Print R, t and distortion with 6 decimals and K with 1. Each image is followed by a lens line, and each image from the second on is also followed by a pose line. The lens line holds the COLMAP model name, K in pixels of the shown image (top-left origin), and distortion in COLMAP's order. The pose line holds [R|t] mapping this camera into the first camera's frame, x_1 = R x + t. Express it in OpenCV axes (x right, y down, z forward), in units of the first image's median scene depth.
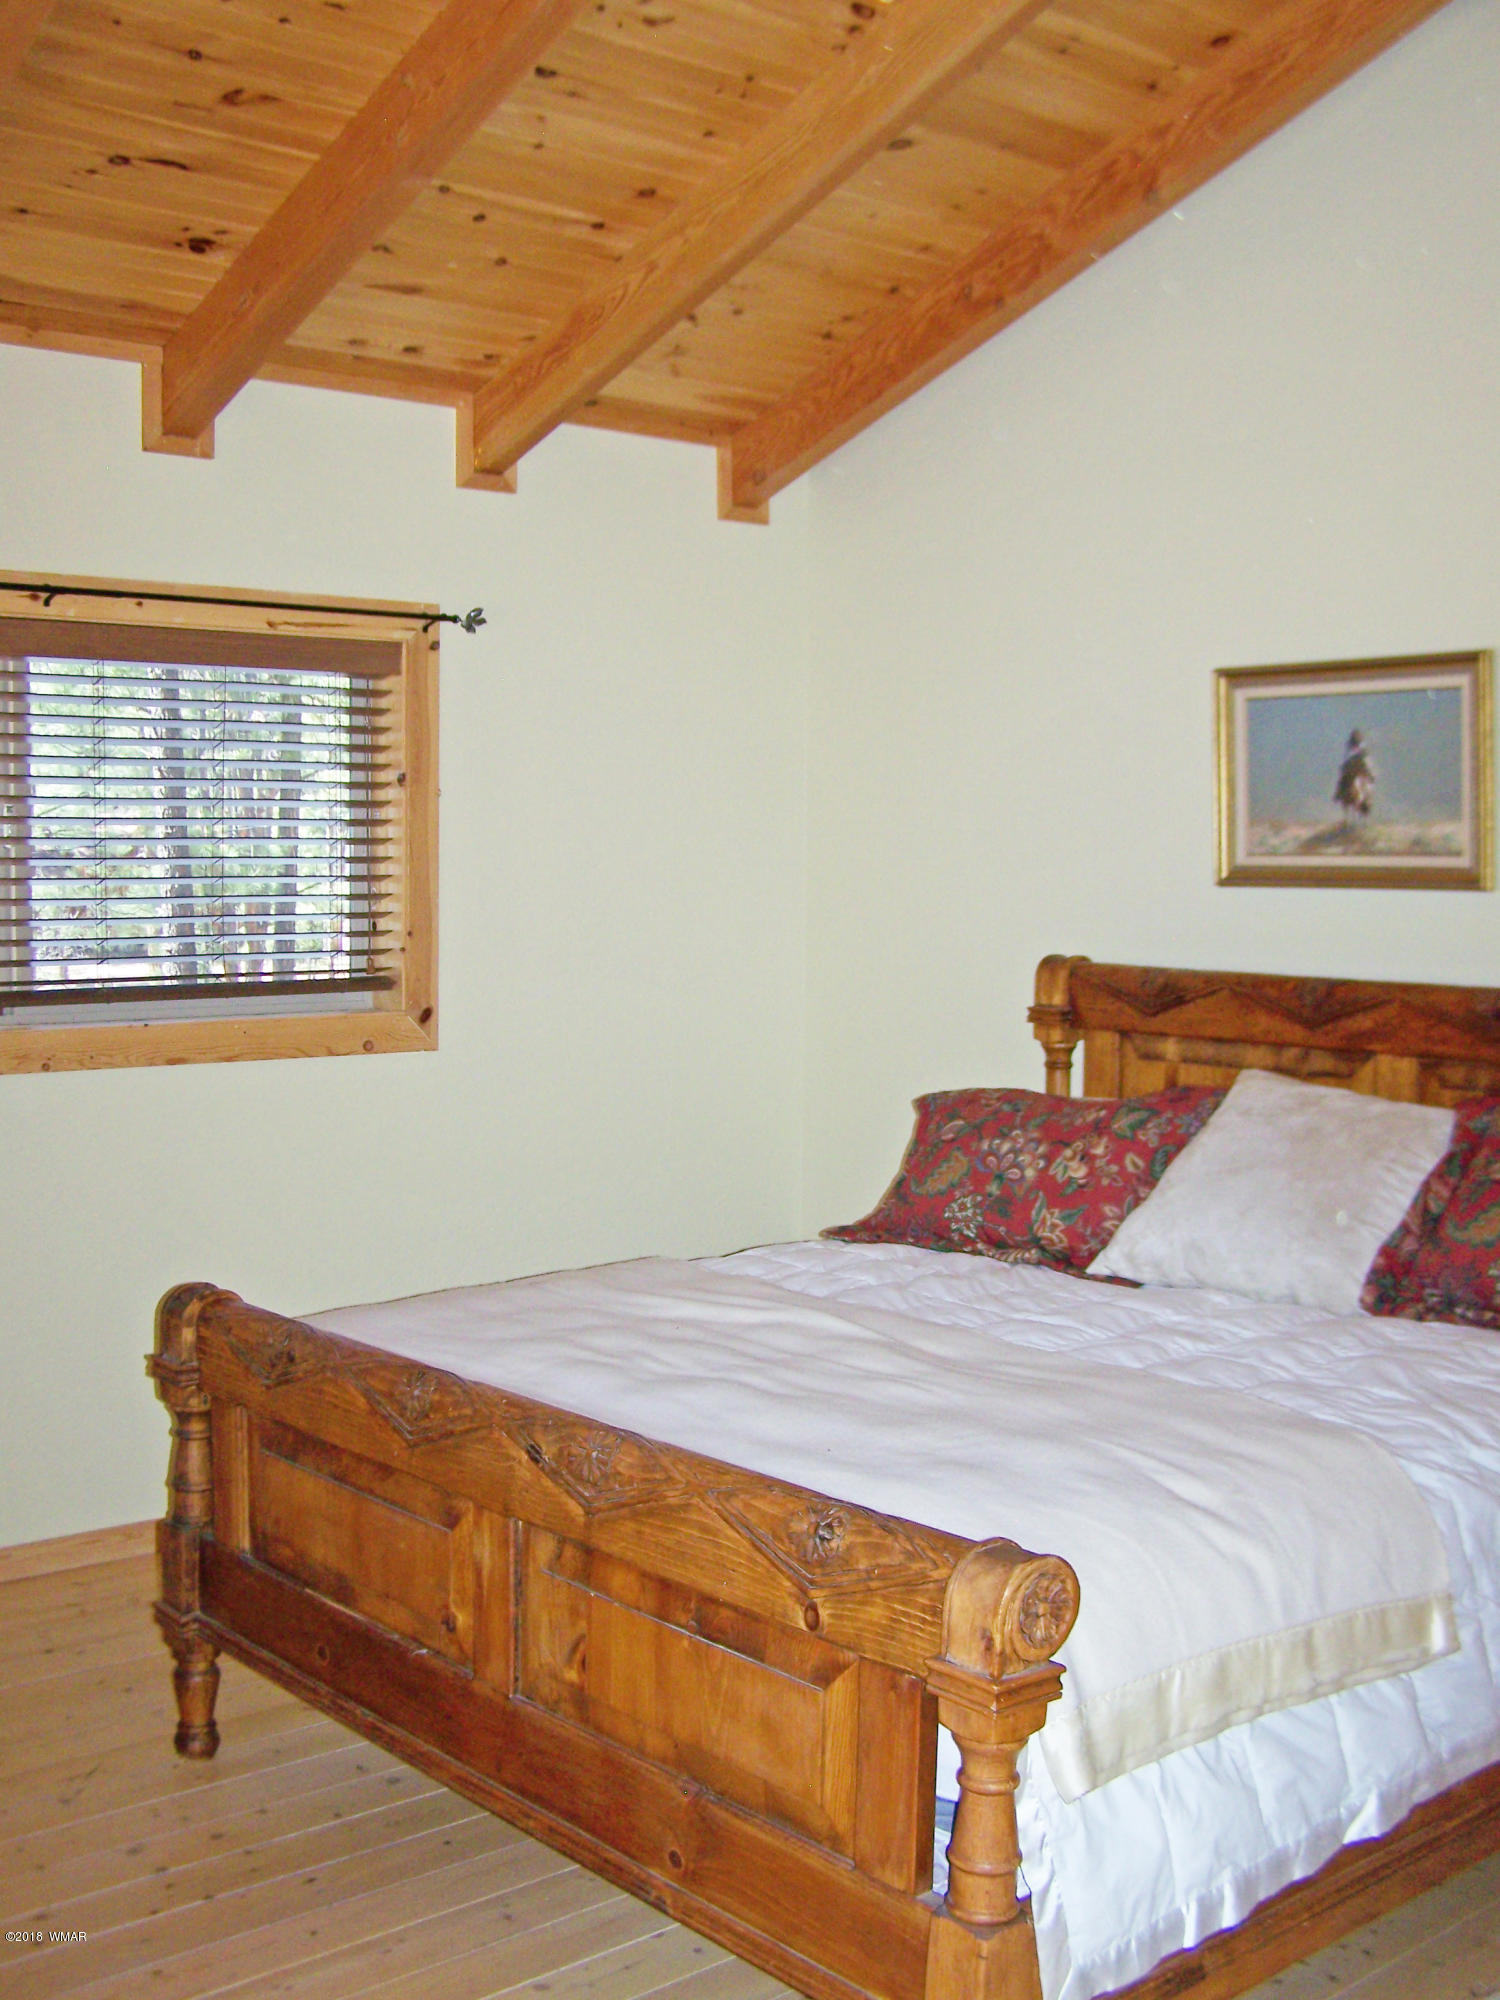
lens RADIAL K [[2268.9, 0, 750.0], [0, 2268.9, 1000.0], [0, 0, 1]] dist [-0.181575, 0.425020]
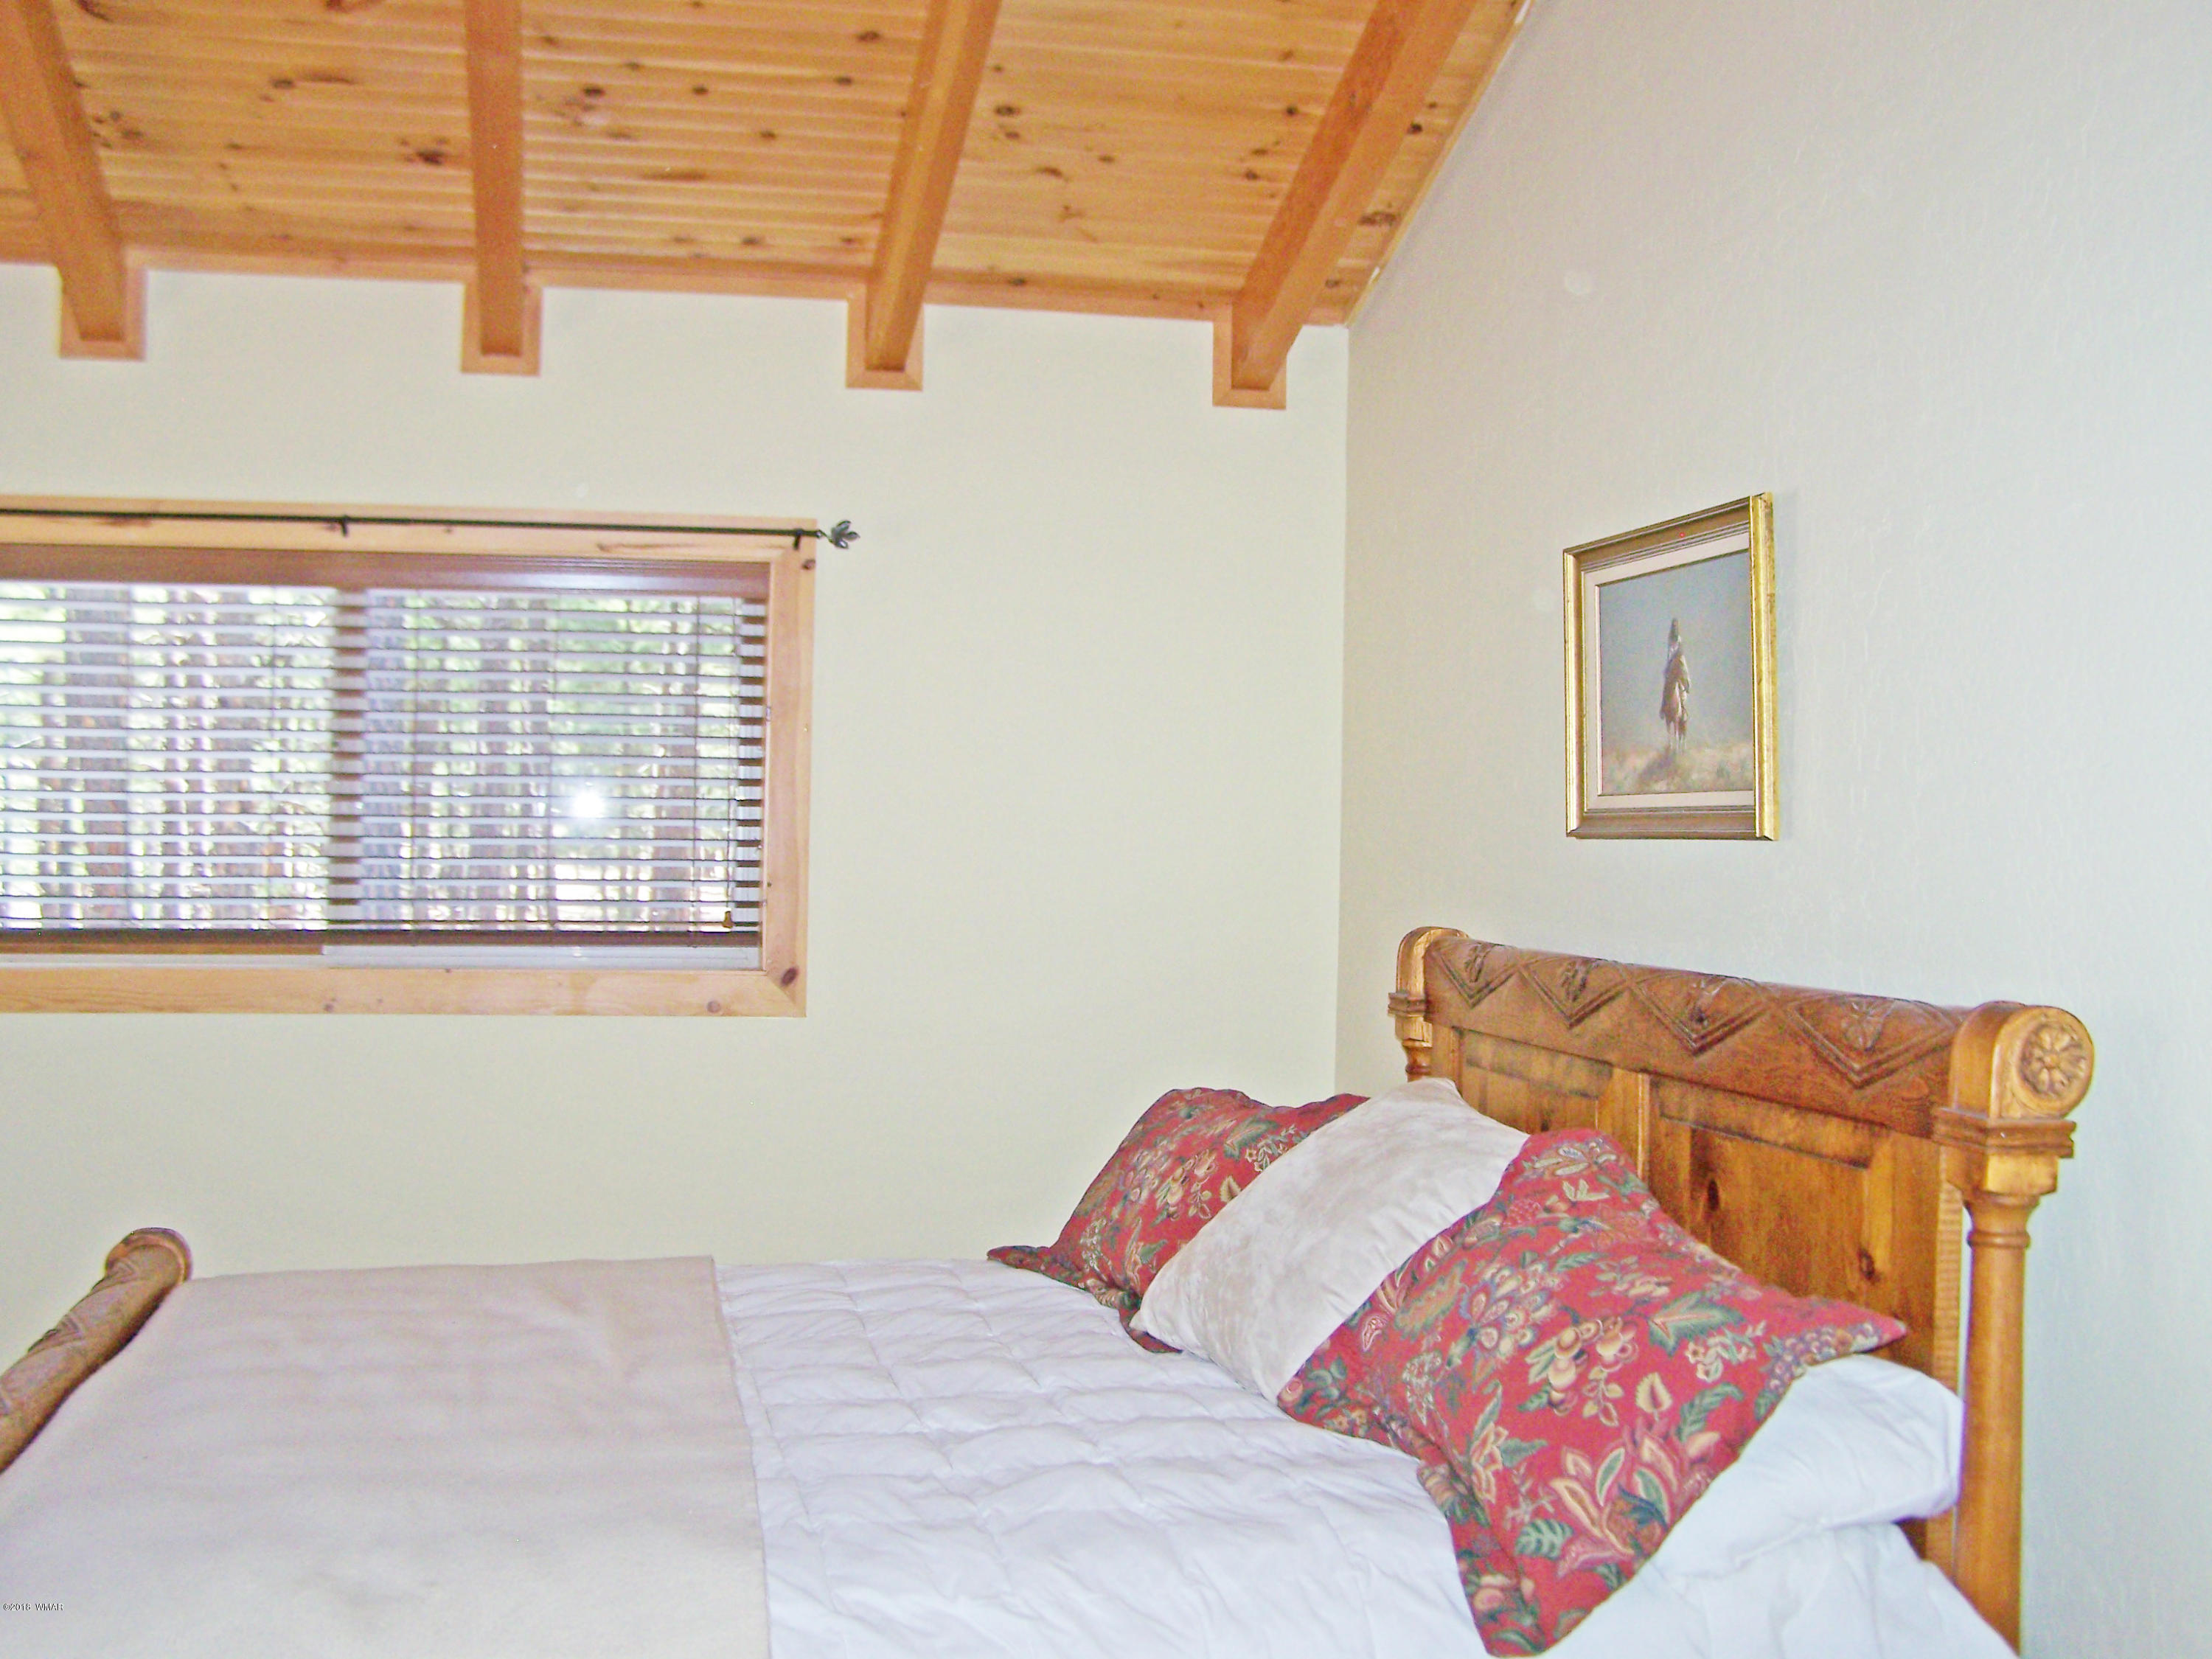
lens RADIAL K [[2509.4, 0, 1106.0], [0, 2509.4, 829.5], [0, 0, 1]] dist [-0.181575, 0.425020]
pose [[0.870399, 0.009117, -0.492263, 0.480847], [-0.044848, 0.997140, -0.060830, 0.003620], [0.490300, 0.075023, 0.868318, 0.211552]]
